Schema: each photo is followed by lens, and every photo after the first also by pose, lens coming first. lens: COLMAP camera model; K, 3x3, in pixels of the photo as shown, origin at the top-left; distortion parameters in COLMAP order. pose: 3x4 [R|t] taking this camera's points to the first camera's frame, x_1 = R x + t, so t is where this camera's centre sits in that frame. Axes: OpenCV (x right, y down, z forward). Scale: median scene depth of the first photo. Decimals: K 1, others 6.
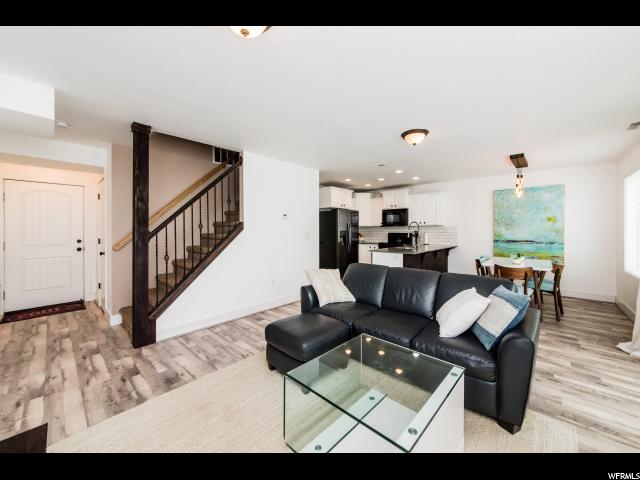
lens RADIAL K [[240.5, 0, 323.0], [0, 240.5, 219.9], [0, 0, 1]] dist [-0.000594, 0.000051]
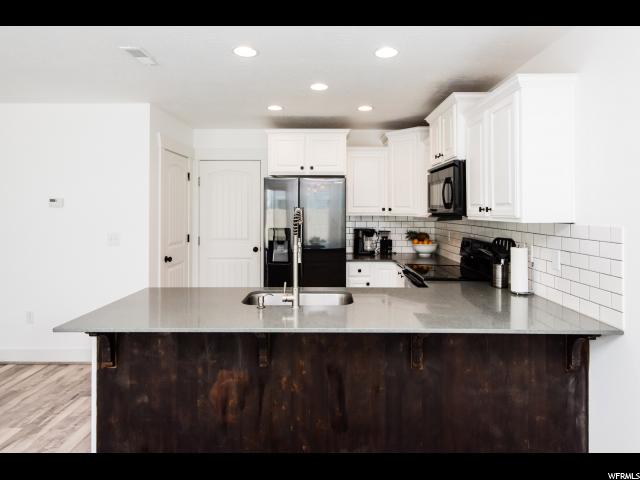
lens RADIAL K [[358.6, 0, 319.4], [0, 358.6, 204.7], [0, 0, 1]] dist [-0.005814, -0.001765]
pose [[0.673082, -0.007060, -0.739534, 0.568478], [0.026896, 0.999527, 0.014937, -0.003025], [0.739079, -0.029944, 0.672953, 0.597380]]
